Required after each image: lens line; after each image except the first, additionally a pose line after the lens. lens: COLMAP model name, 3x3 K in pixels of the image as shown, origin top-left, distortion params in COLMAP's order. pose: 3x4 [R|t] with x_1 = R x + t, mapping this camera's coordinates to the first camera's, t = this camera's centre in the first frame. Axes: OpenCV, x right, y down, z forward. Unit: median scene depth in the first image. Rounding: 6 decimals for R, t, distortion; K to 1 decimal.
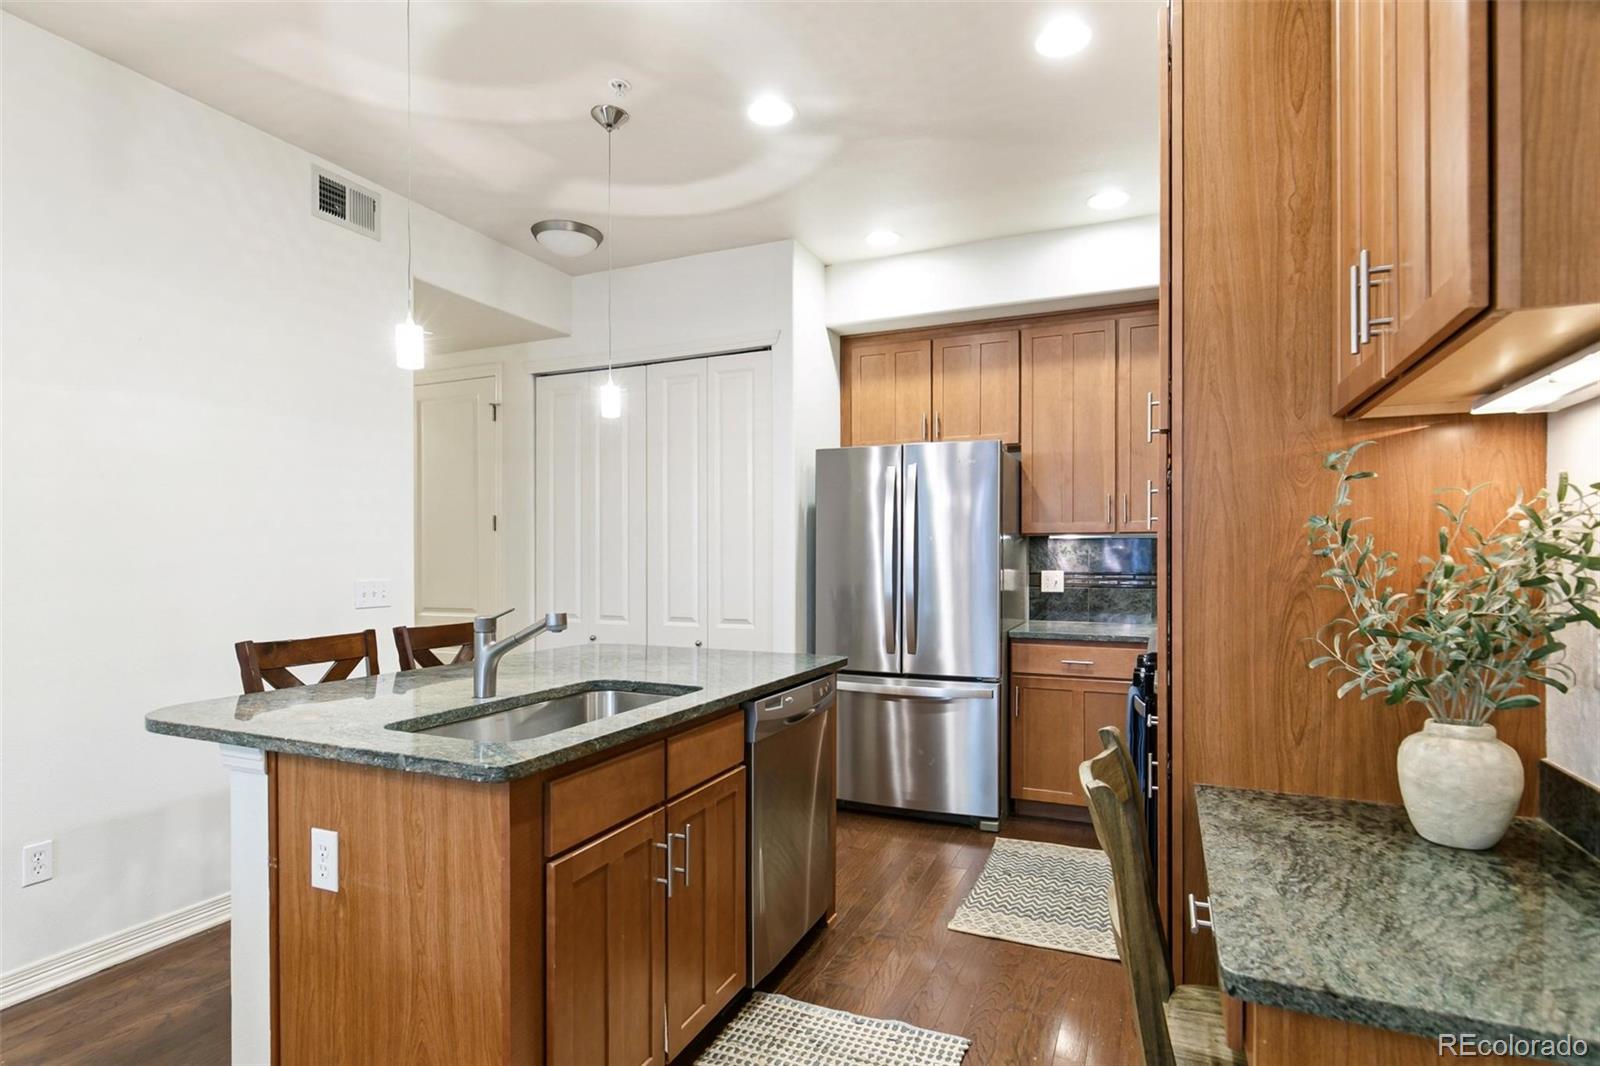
lens RADIAL K [[813.2, 0, 820.5], [0, 813.2, 556.3], [0, 0, 1]] dist [-0.000123, 0.000808]
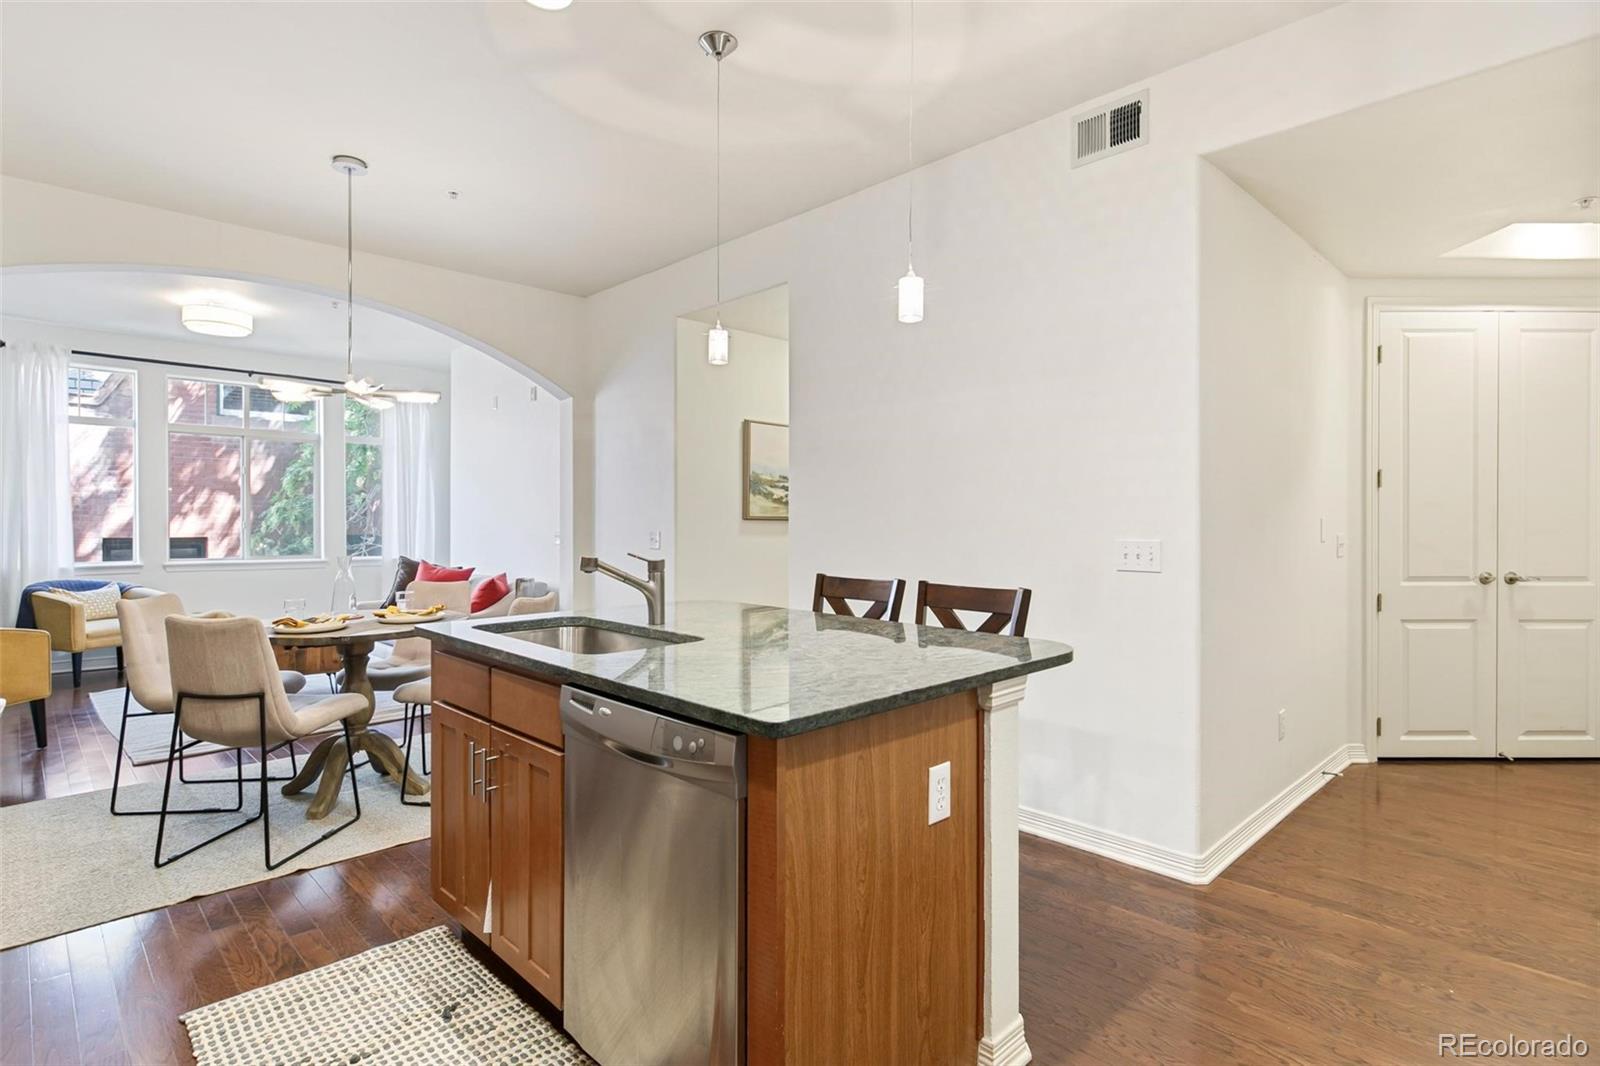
lens RADIAL K [[813.2, 0, 803.3], [0, 813.2, 521.8], [0, 0, 1]] dist [-0.000123, 0.000808]
pose [[-0.386615, 0.007424, -0.922211, 0.892278], [-0.000062, 0.999967, 0.008076, 0.007208], [0.922241, 0.003180, -0.386602, 2.336544]]
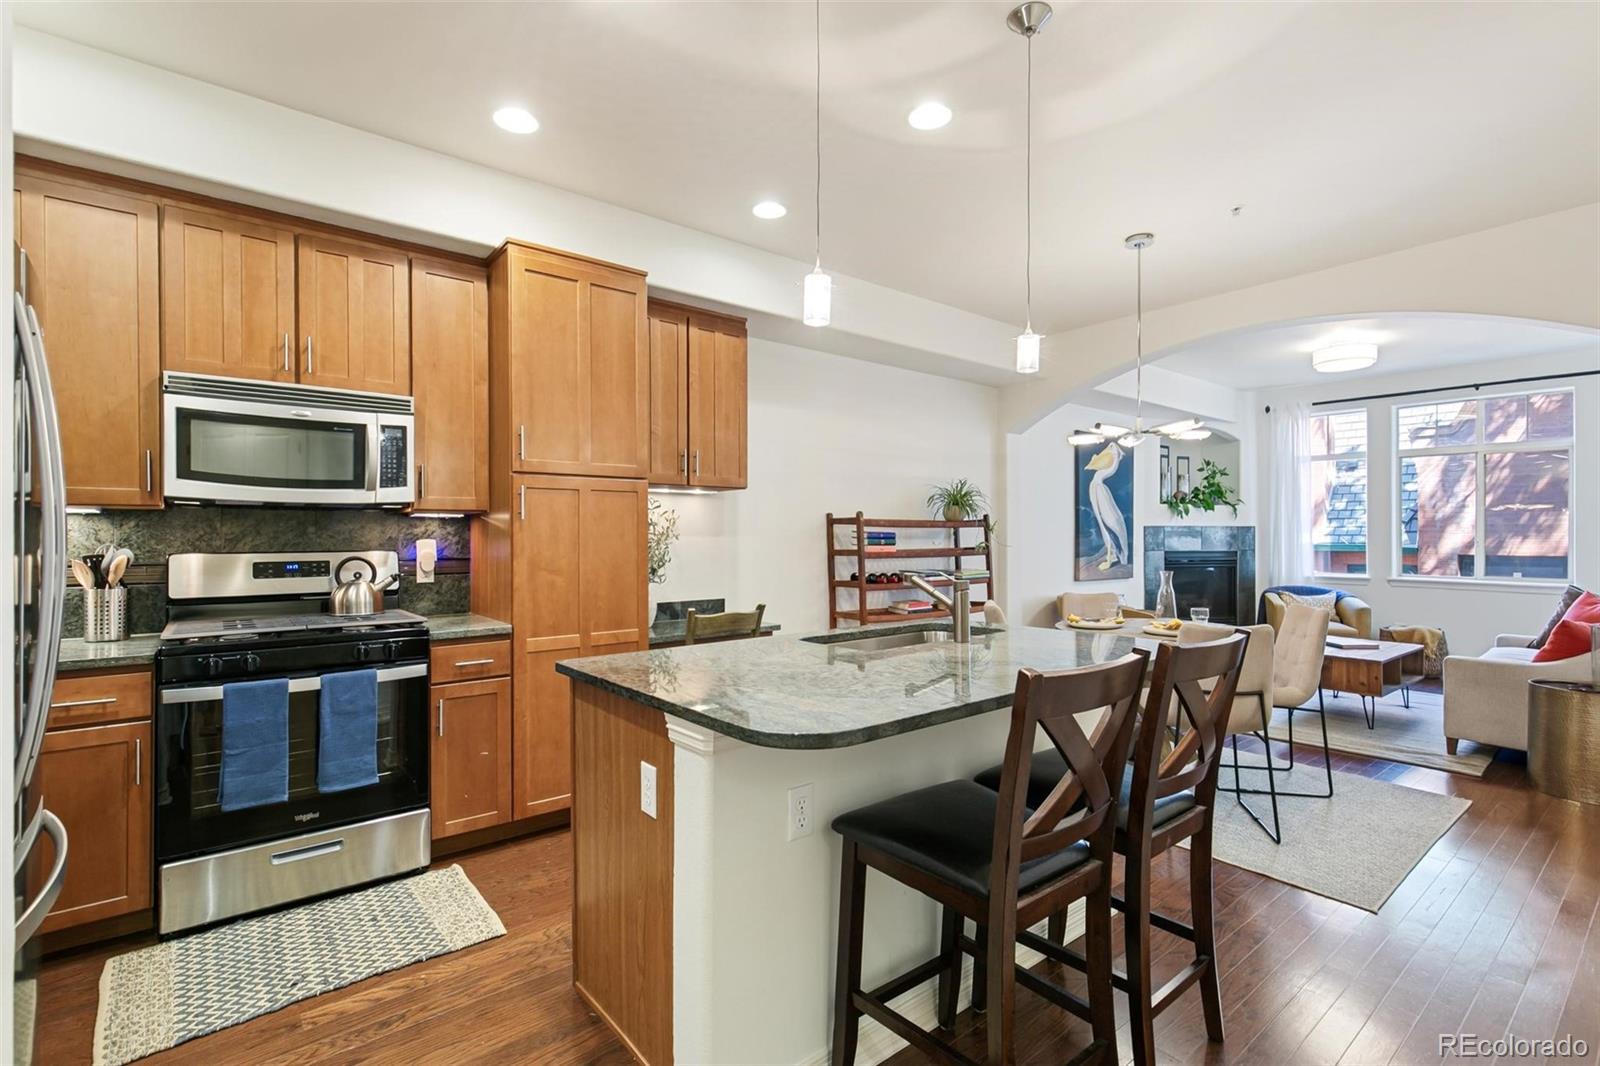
lens RADIAL K [[723.4, 0, 814.2], [0, 723.4, 537.1], [0, 0, 1]] dist [0.011902, -0.000800]
pose [[-0.884648, 0.005600, 0.466225, -0.875478], [0.006239, 0.999981, -0.000172, 0.002554], [-0.466217, 0.002757, -0.884666, 2.917959]]
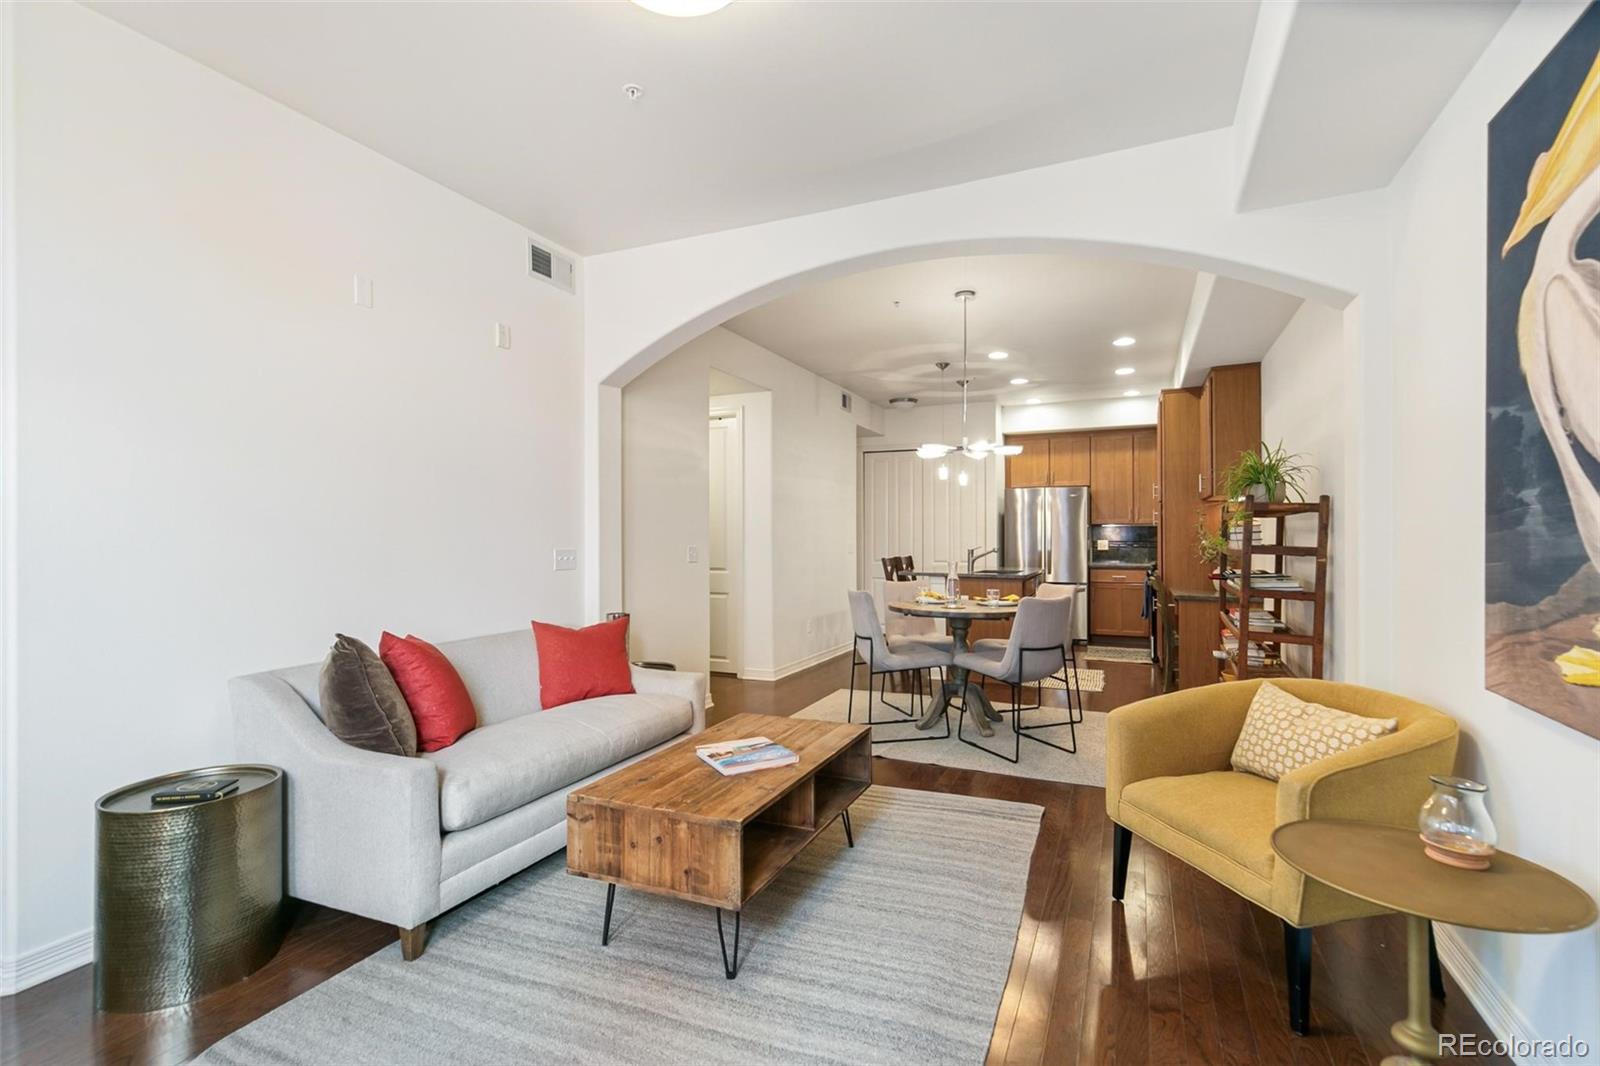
lens RADIAL K [[723.4, 0, 823.5], [0, 723.4, 529.3], [0, 0, 1]] dist [0.011902, -0.000800]
pose [[0.999990, 0.000551, -0.004541, -1.308253], [-0.000608, 0.999921, -0.012586, 0.033488], [0.004534, 0.012589, 0.999910, -2.763554]]
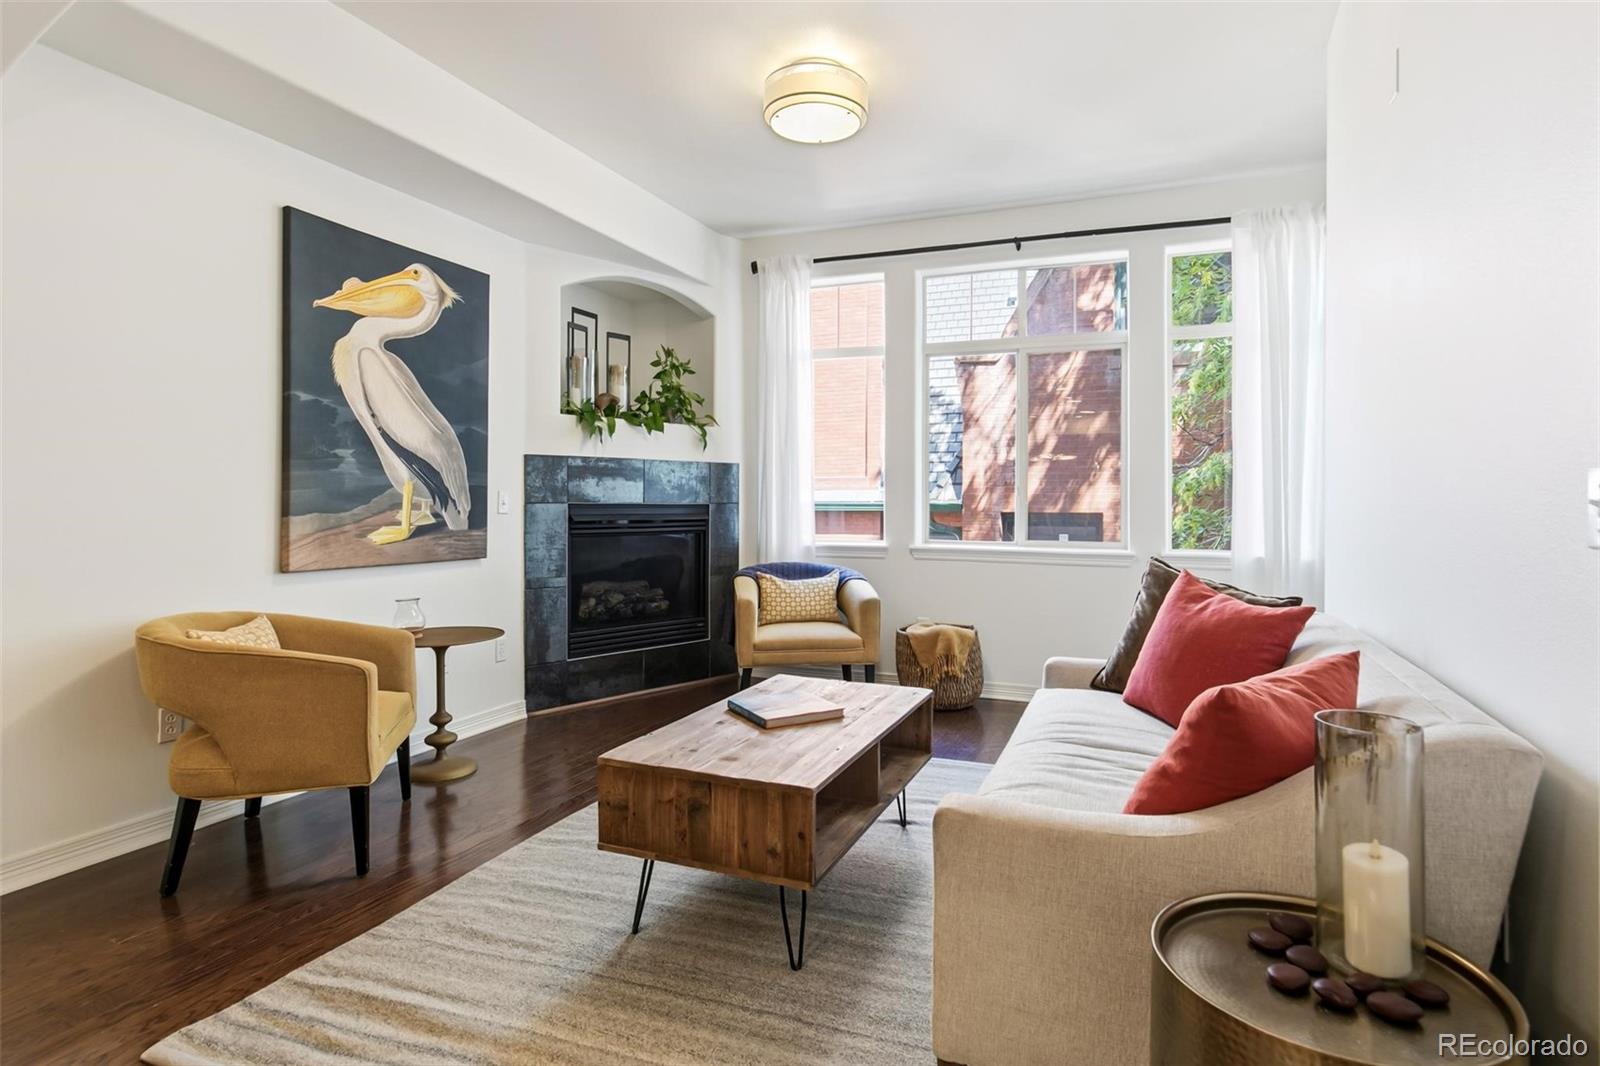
lens RADIAL K [[813.2, 0, 822.8], [0, 813.2, 499.5], [0, 0, 1]] dist [-0.000123, 0.000808]
pose [[-0.999912, 0.003608, -0.012760, -1.539225], [0.003632, 0.999992, -0.001839, 0.102879], [0.012753, -0.001885, -0.999917, 0.391057]]
